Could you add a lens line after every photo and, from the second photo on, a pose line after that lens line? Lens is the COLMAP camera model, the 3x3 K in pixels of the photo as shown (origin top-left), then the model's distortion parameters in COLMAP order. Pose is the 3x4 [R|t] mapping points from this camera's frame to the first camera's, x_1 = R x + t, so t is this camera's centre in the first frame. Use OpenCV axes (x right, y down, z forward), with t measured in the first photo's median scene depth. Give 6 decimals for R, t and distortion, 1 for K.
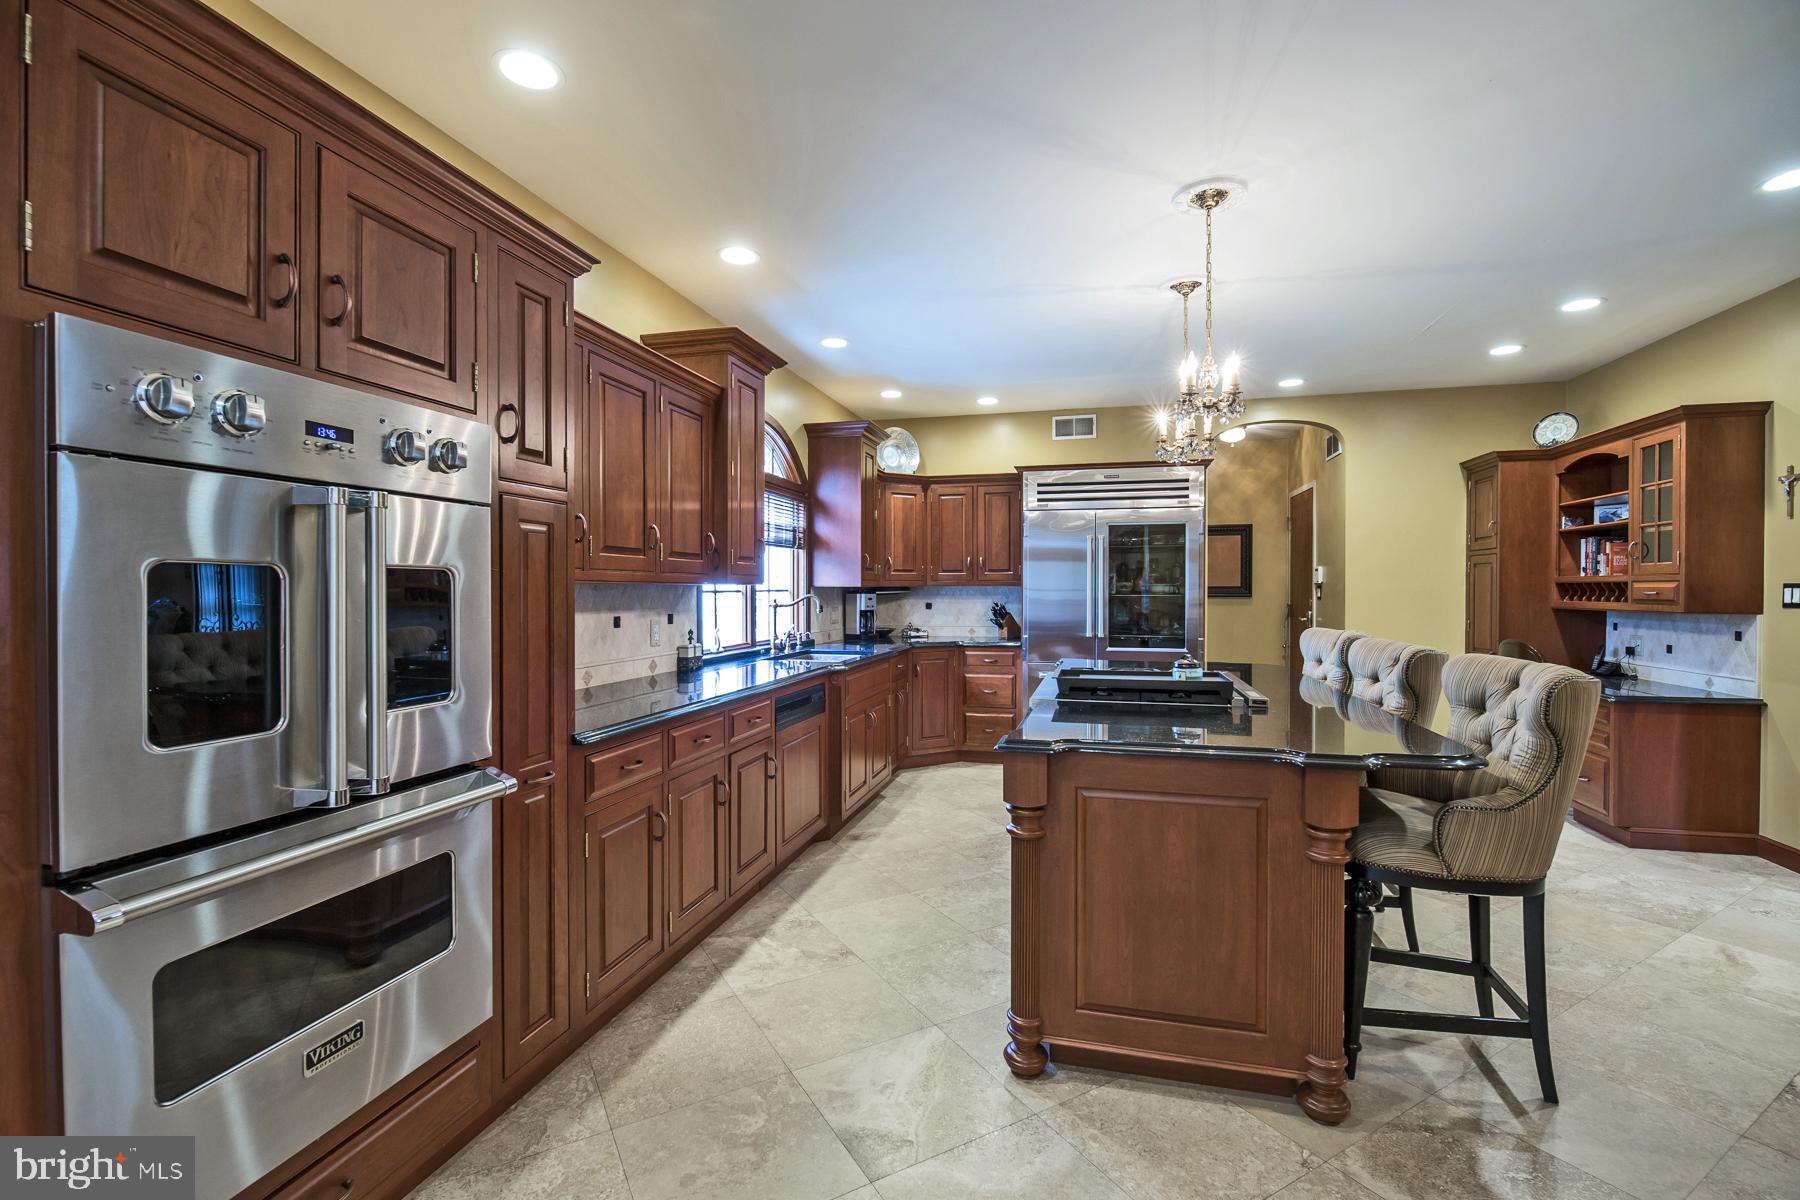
lens RADIAL K [[781.7, 0, 900.0], [0, 781.7, 600.0], [0, 0, 1]] dist [-0.005162, -0.000856]
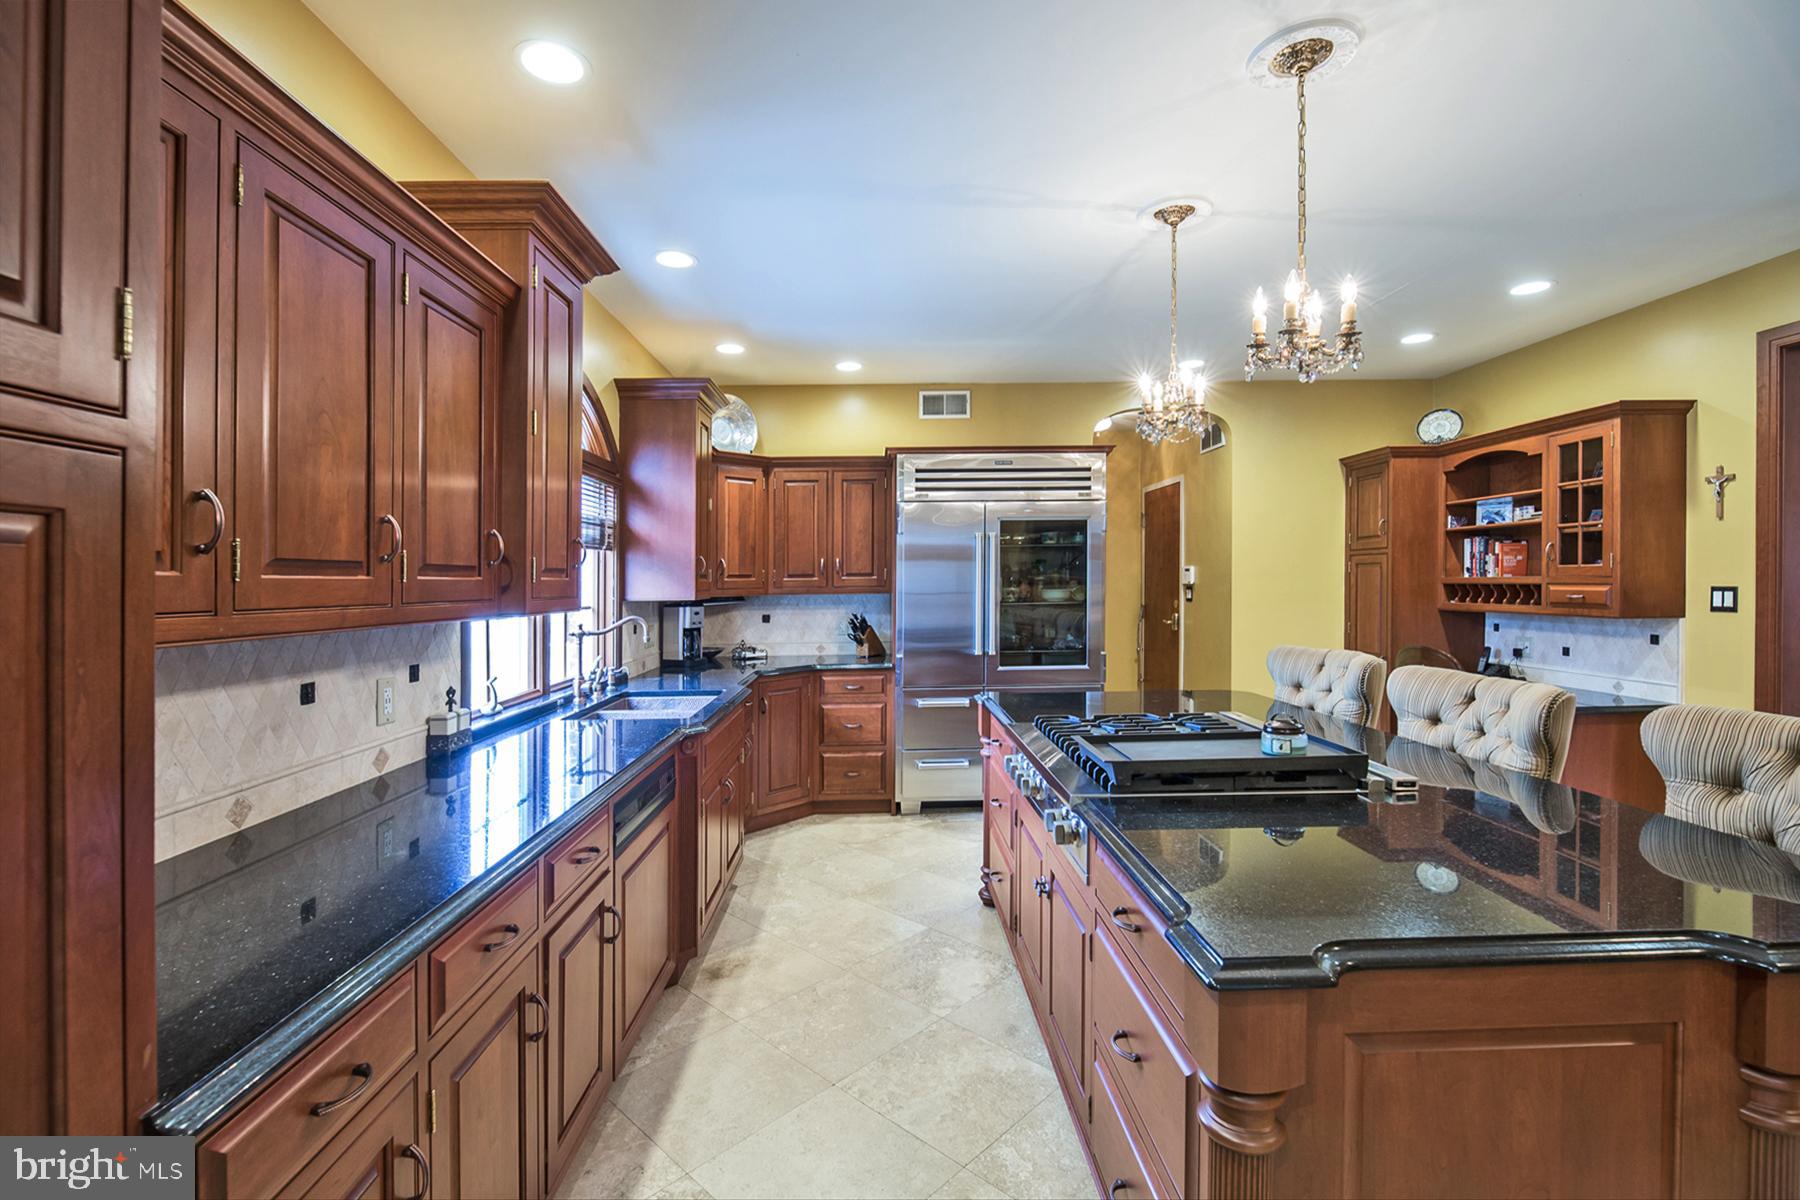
lens RADIAL K [[793.4, 0, 900.9], [0, 793.4, 565.3], [0, 0, 1]] dist [-0.003660, -0.000491]
pose [[0.958925, -0.007957, 0.283549, -0.085968], [0.018186, 0.999275, -0.033461, -0.024429], [-0.283077, 0.037243, 0.958374, 0.248139]]
